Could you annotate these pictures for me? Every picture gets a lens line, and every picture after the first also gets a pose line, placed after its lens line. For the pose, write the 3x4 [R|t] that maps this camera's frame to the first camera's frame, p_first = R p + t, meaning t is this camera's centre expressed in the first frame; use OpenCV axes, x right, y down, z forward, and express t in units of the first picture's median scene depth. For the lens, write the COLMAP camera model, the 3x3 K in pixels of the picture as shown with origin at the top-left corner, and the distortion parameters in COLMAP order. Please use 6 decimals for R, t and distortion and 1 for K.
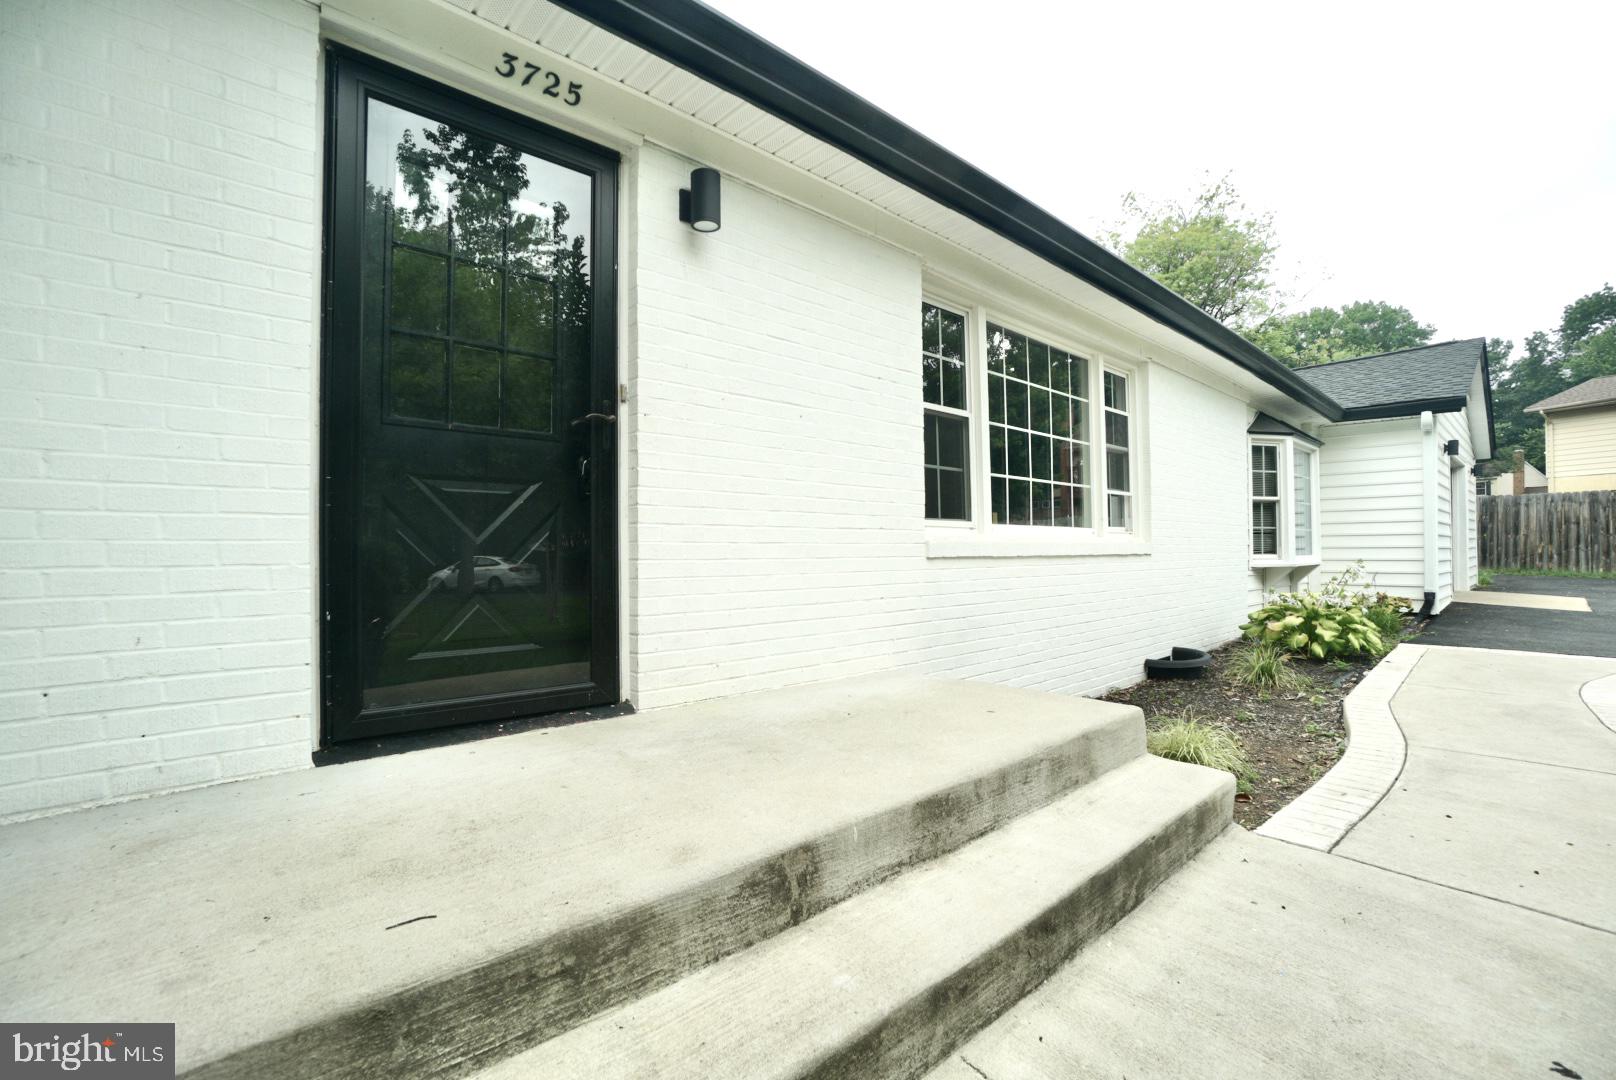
lens RADIAL K [[715.5, 0, 801.5], [0, 715.5, 547.8], [0, 0, 1]] dist [-0.065829, 0.024064]
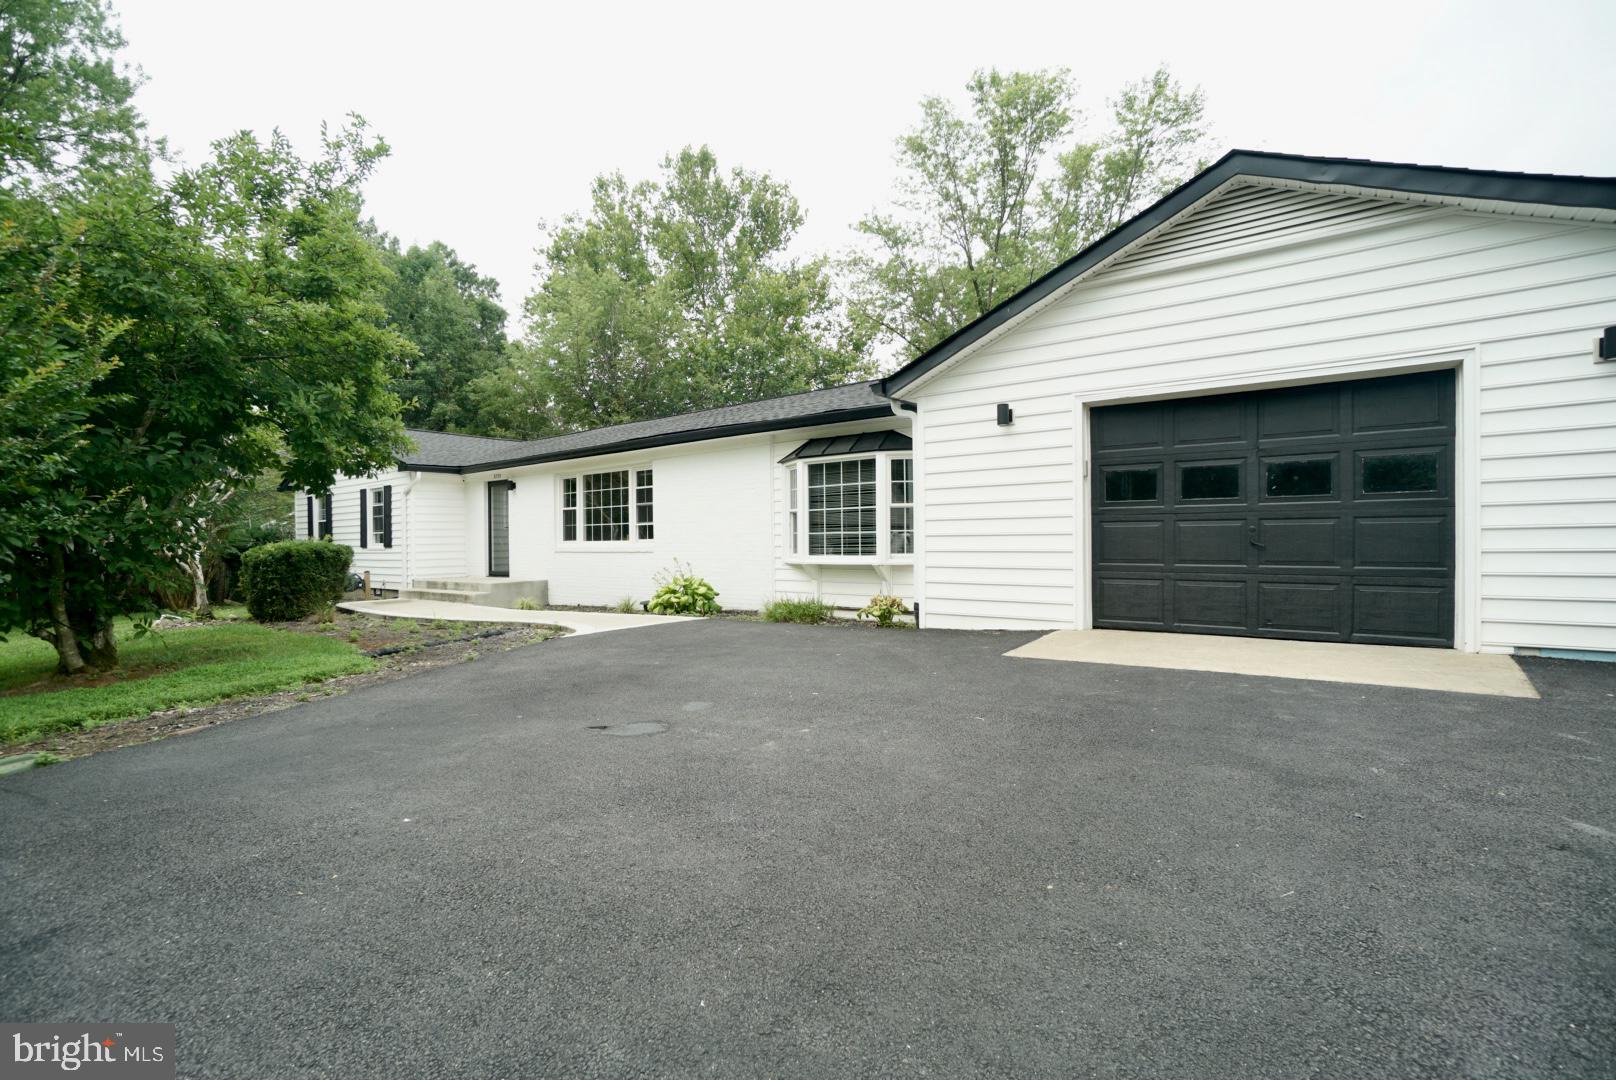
lens RADIAL K [[750.2, 0, 802.9], [0, 750.2, 548.1], [0, 0, 1]] dist [-0.063900, 0.028179]
pose [[0.160004, 0.007297, -0.987089, 3.429952], [0.009927, 0.999910, 0.009001, -0.022381], [0.987066, -0.011239, 0.159918, 1.338163]]
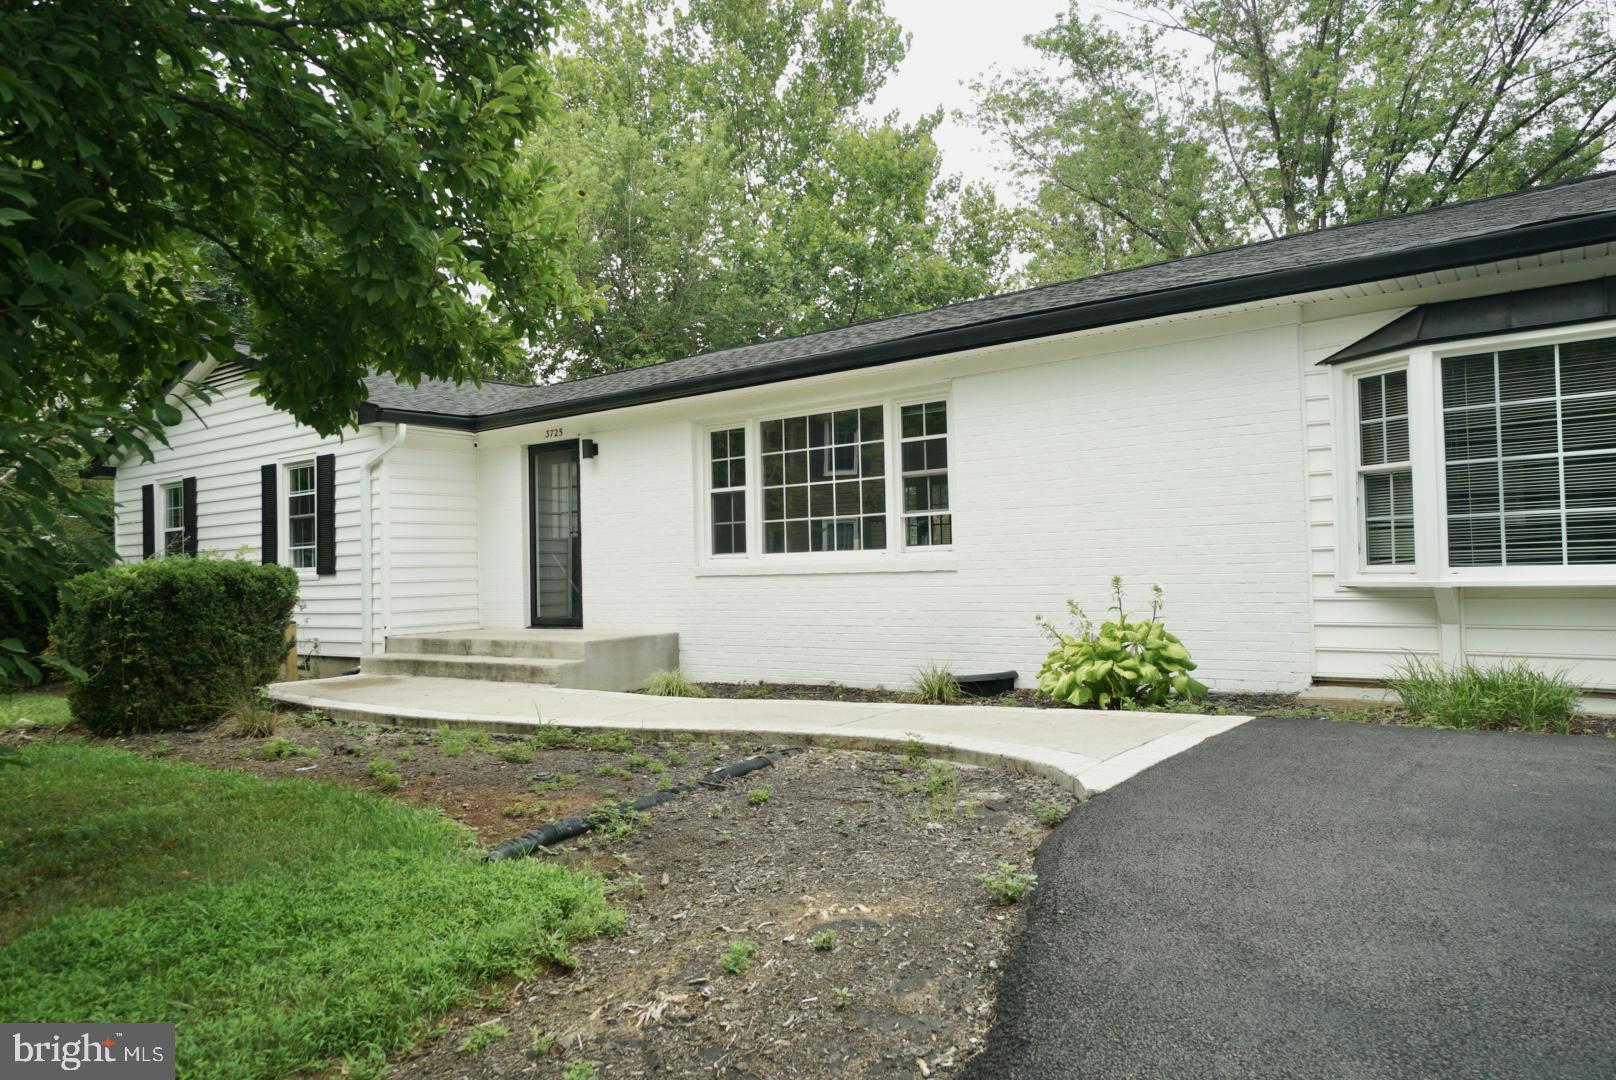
lens RADIAL K [[1089.9, 0, 808.0], [0, 1089.9, 540.0], [0, 0, 1]] dist [0.008415, 0.001931]
pose [[0.166637, -0.031809, -0.985505, 2.471696], [0.023454, 0.999325, -0.028289, 0.005502], [0.985739, -0.018400, 0.167271, 0.652171]]
